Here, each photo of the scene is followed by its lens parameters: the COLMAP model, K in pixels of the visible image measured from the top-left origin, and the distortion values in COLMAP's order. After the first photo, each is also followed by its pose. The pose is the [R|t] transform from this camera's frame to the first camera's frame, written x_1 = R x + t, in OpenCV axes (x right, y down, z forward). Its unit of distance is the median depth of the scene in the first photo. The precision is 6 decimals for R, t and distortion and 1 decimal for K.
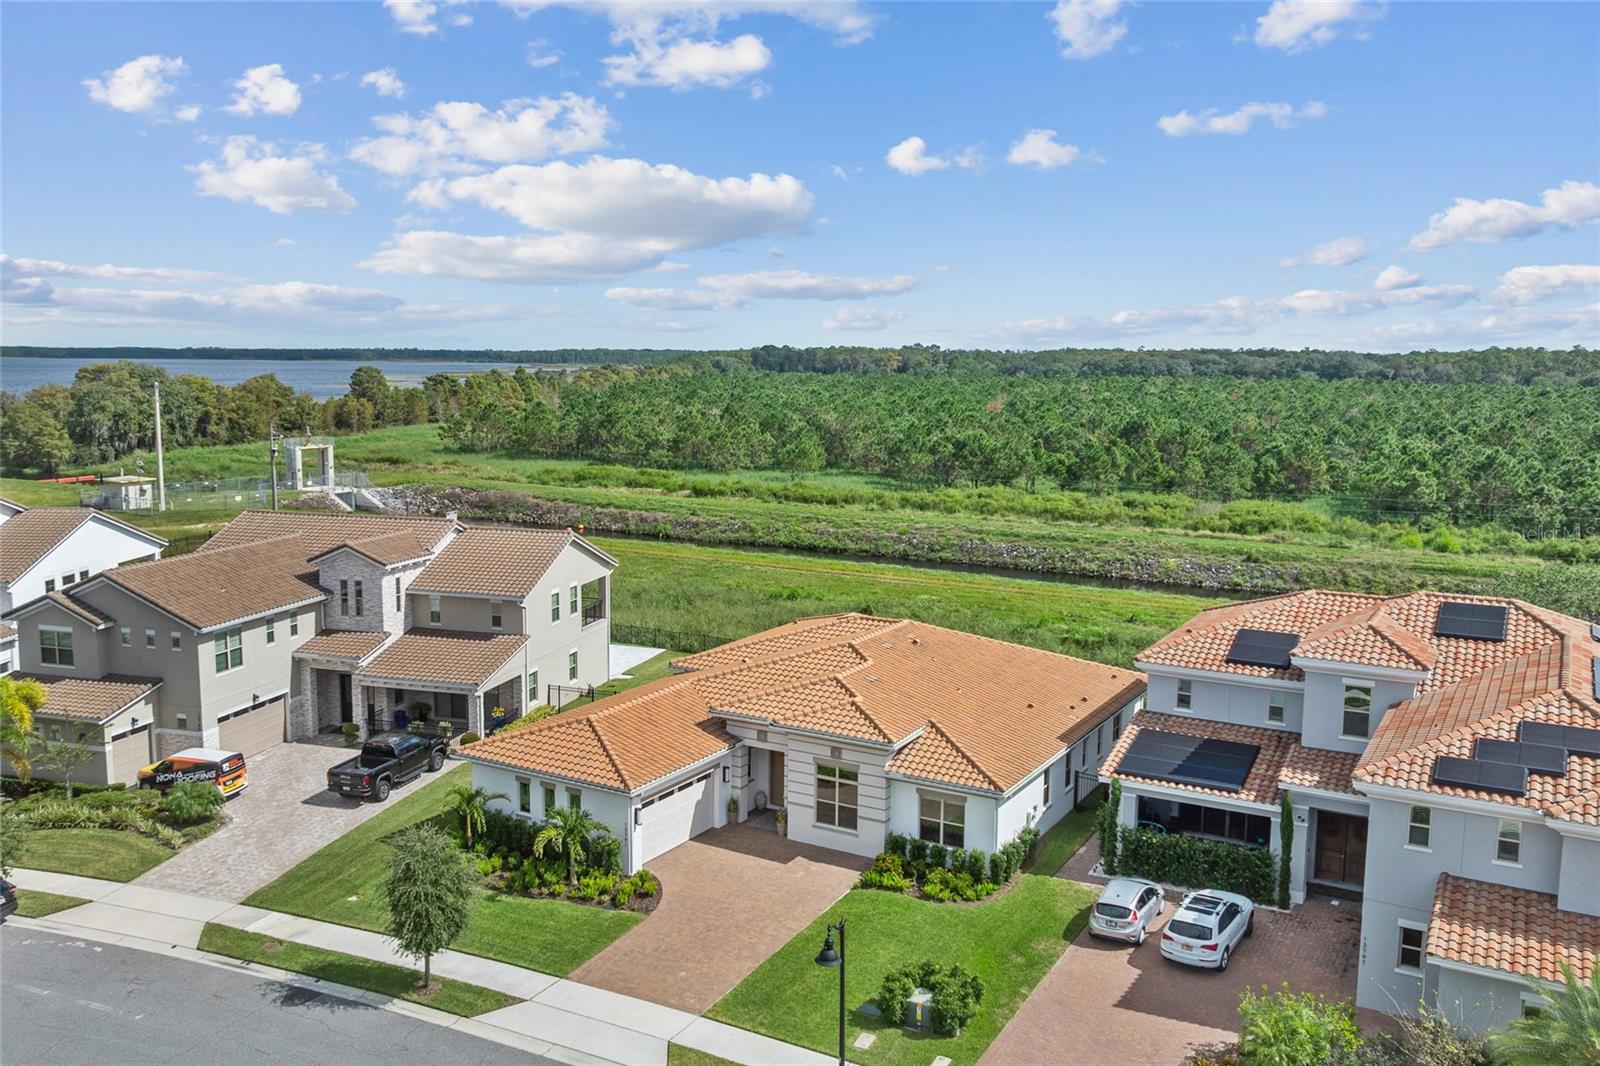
lens RADIAL K [[1337.4, 0, 800.0], [0, 1337.4, 533.0], [0, 0, 1]] dist [-0.012655, 0.000490]
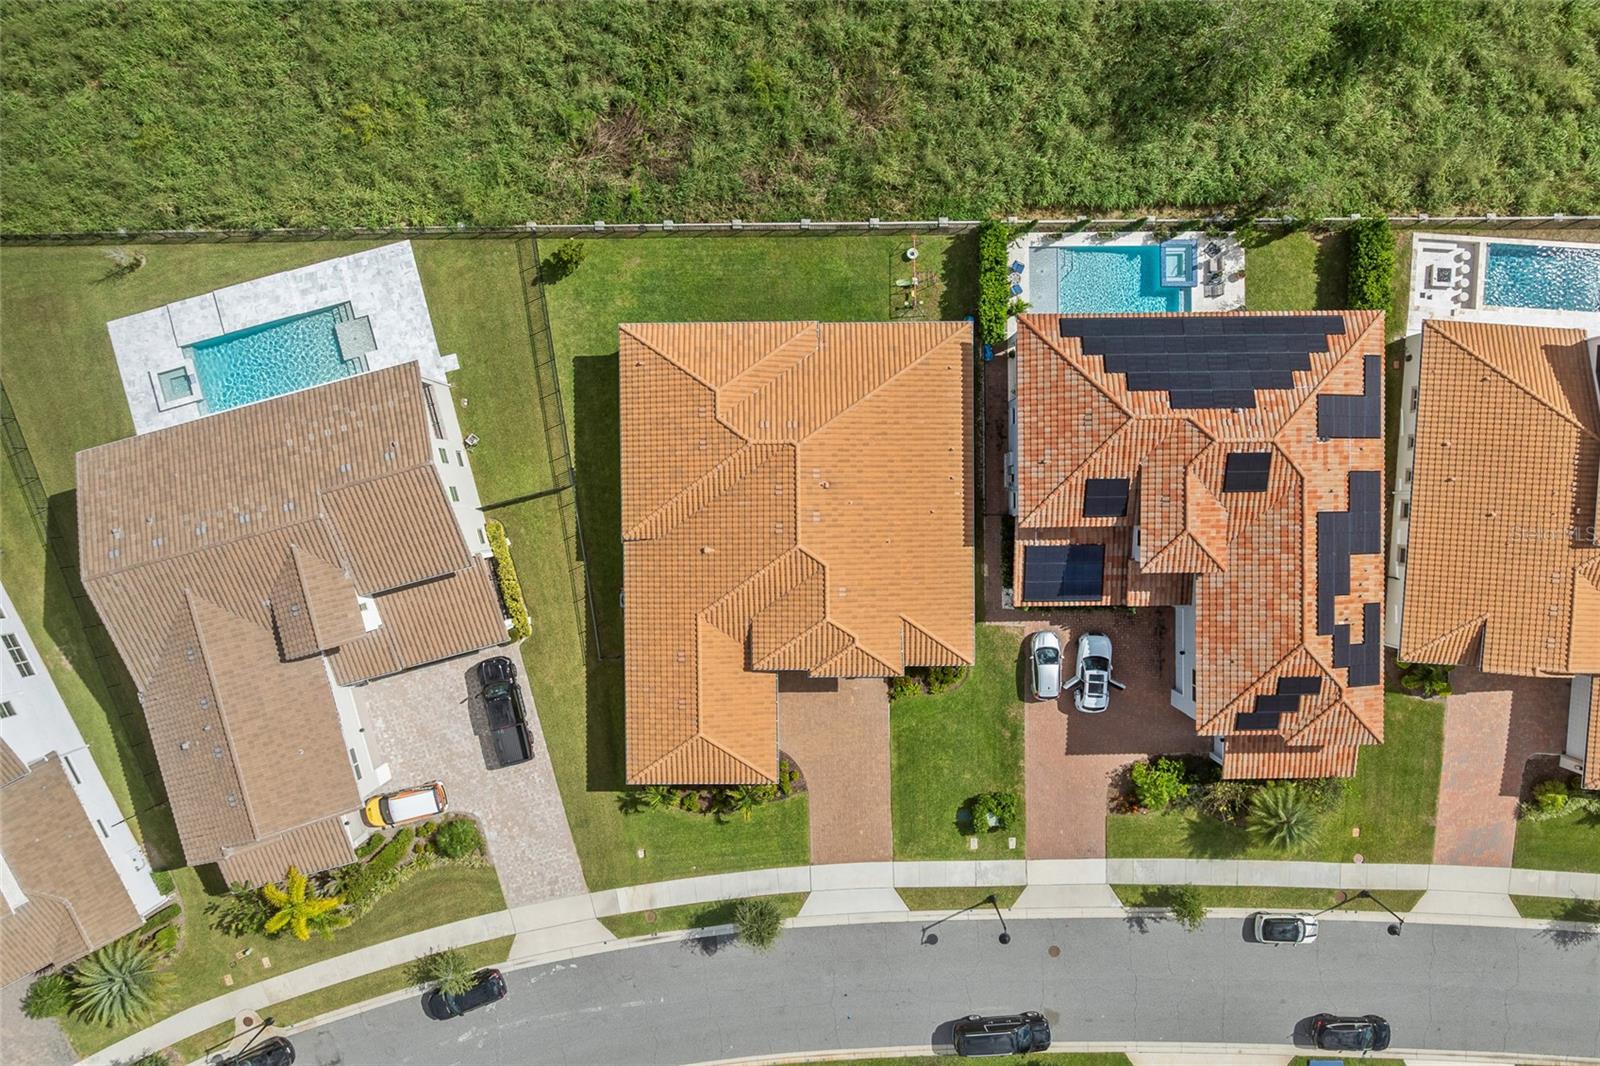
lens RADIAL K [[1404.7, 0, 800.0], [0, 1404.7, 533.0], [0, 0, 1]] dist [-0.005308, -0.008218]
pose [[0.858402, -0.512372, -0.024908, 0.090985], [0.066800, 0.063508, 0.995743, -1.449653], [-0.508609, -0.856412, 0.088742, 1.031376]]
